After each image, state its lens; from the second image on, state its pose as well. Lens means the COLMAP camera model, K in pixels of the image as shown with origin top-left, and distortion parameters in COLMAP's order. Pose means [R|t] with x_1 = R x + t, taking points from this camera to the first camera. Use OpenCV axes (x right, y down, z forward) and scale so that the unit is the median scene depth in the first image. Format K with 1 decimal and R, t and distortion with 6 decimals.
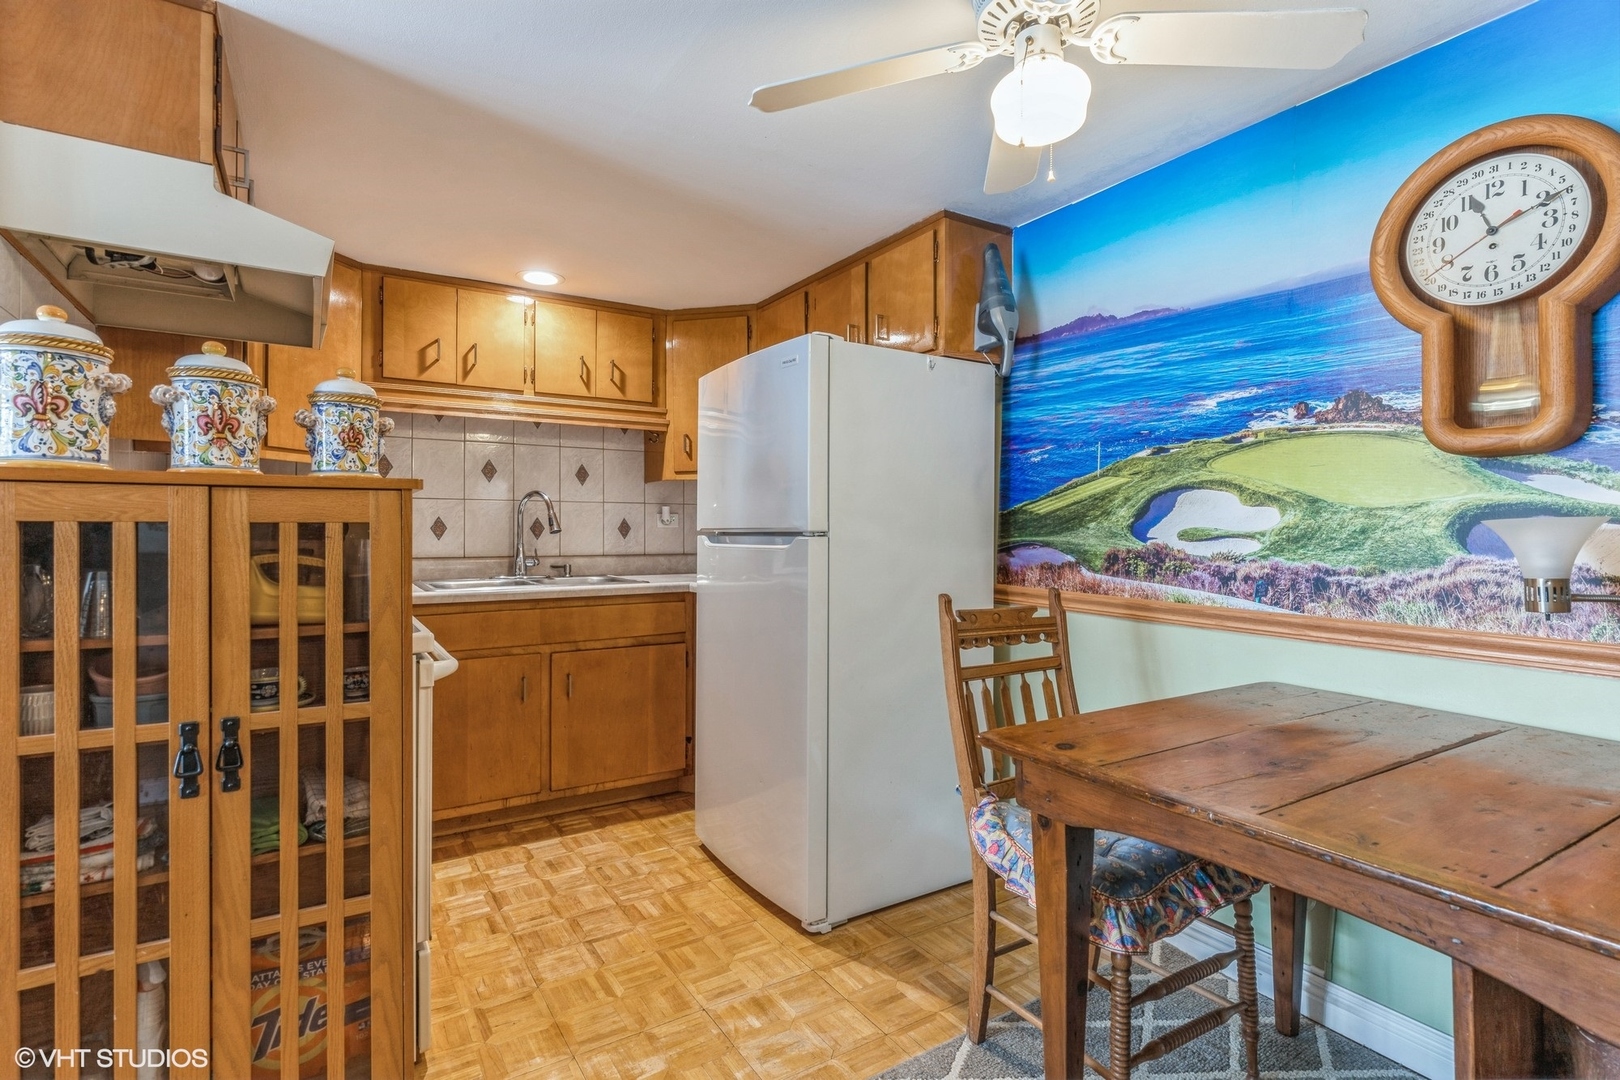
lens RADIAL K [[788.9, 0, 809.1], [0, 788.9, 537.5], [0, 0, 1]] dist [-0.002054, -0.000133]
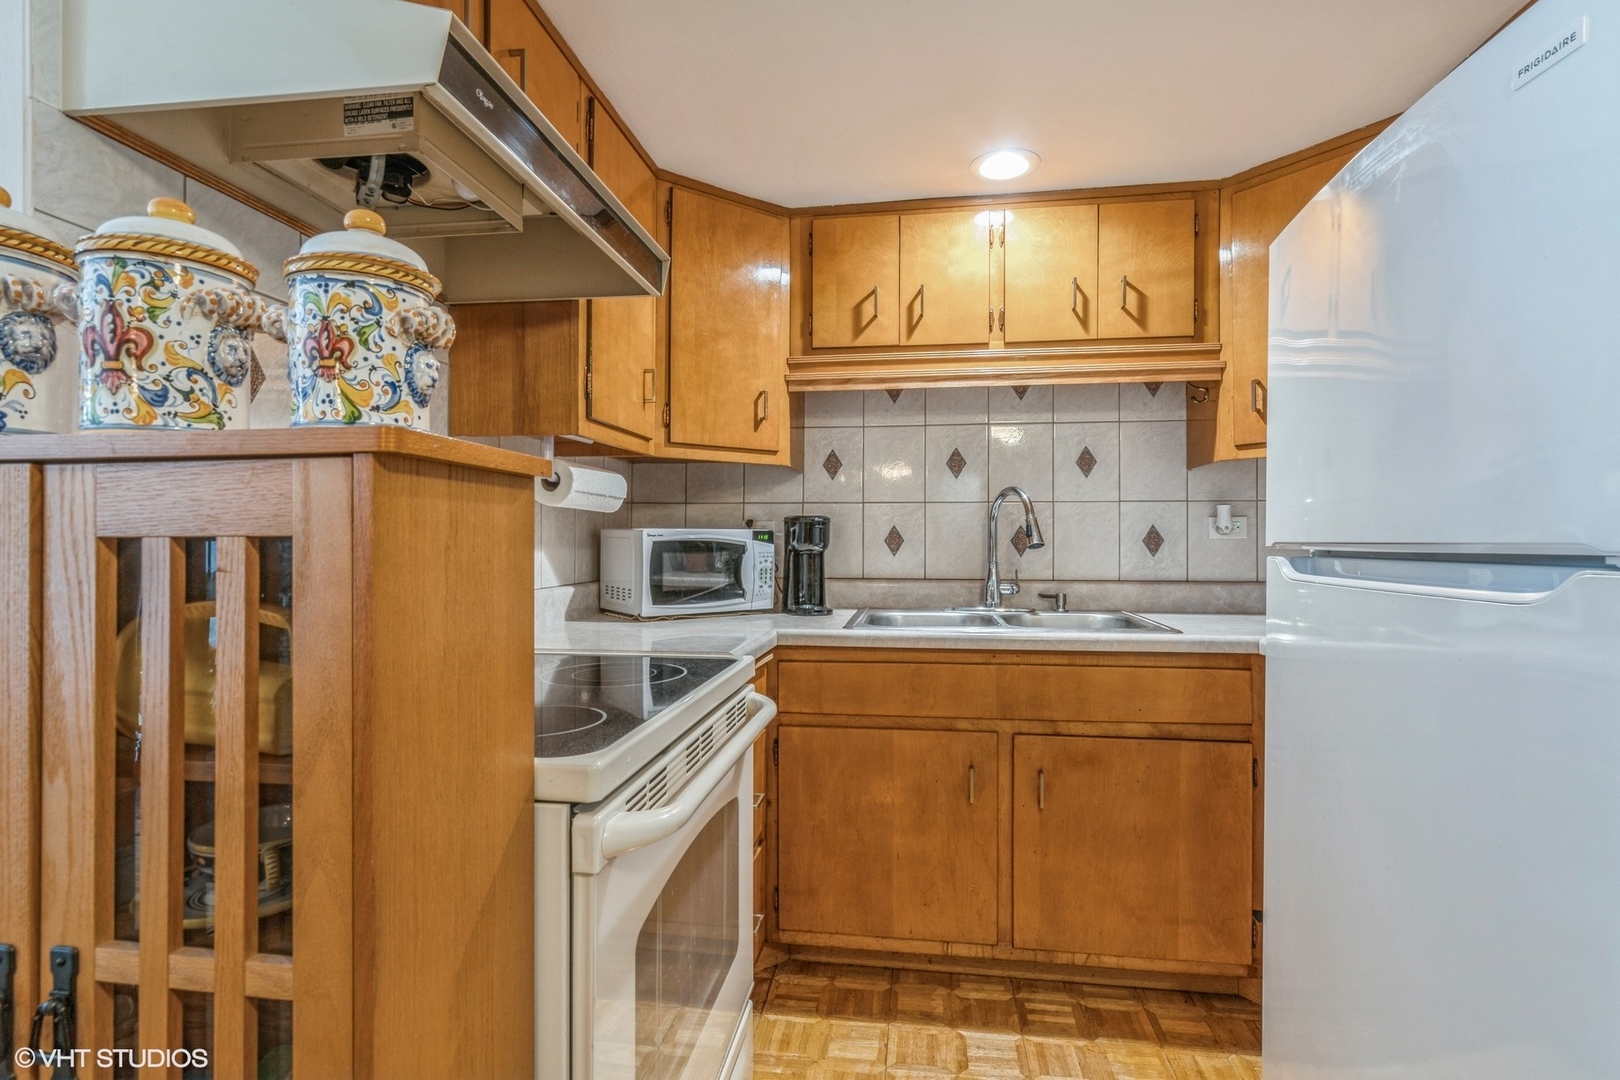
lens RADIAL K [[788.9, 0, 809.1], [0, 788.9, 537.5], [0, 0, 1]] dist [-0.002054, -0.000133]
pose [[0.762639, -0.002150, -0.646821, -0.034867], [-0.005635, 0.999934, -0.009967, -0.007004], [0.646800, 0.011246, 0.762577, 0.381613]]
